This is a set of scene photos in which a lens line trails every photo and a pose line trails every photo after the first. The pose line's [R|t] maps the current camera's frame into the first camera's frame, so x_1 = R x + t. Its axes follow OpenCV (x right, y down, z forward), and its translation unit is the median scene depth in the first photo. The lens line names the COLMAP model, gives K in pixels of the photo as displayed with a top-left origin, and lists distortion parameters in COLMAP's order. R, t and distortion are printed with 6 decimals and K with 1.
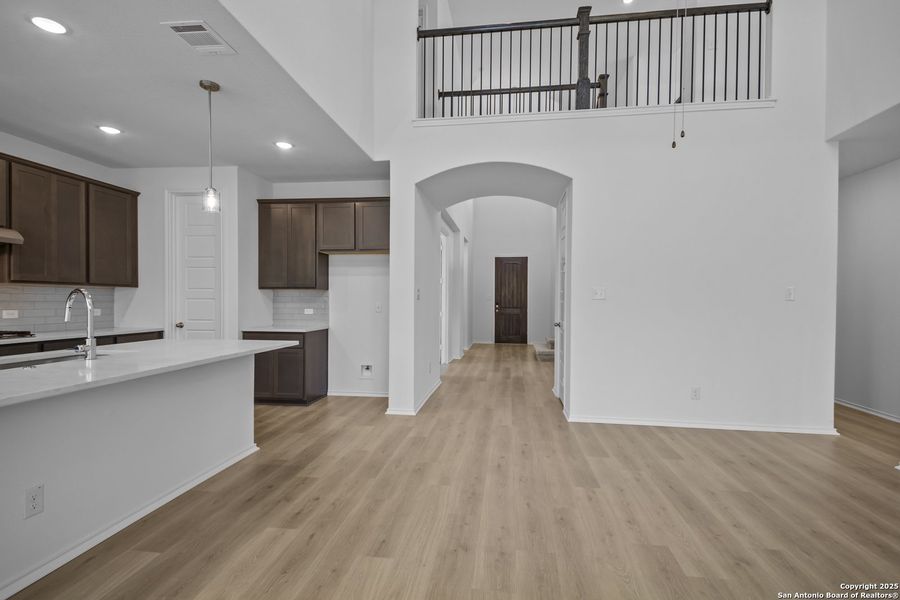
lens RADIAL K [[419.8, 0, 450.0], [0, 419.8, 300.0], [0, 0, 1]] dist [0.027423, -0.000268]
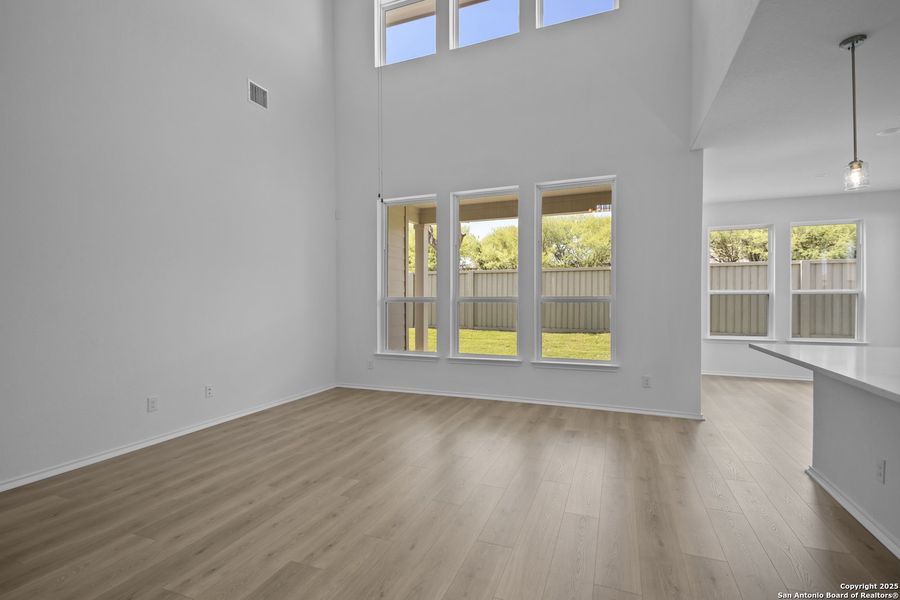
lens RADIAL K [[419.8, 0, 450.0], [0, 419.8, 300.0], [0, 0, 1]] dist [0.027423, -0.000268]
pose [[-0.968641, 0.002220, 0.248455, -0.049700], [0.005038, 0.999930, 0.010706, 0.001322], [-0.248414, 0.011622, -0.968584, 1.016587]]
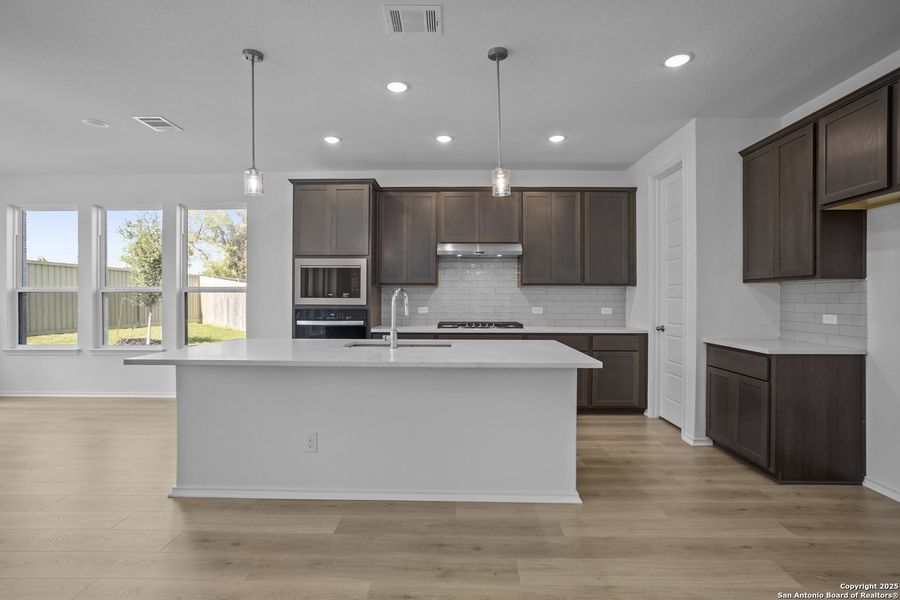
lens RADIAL K [[427.9, 0, 450.0], [0, 427.9, 300.0], [0, 0, 1]] dist [-0.016159, 0.000275]
pose [[0.119103, 0.000796, -0.992882, 0.199795], [0.001160, 0.999999, 0.000941, 0.000454], [0.992881, -0.001264, 0.119102, 0.545538]]
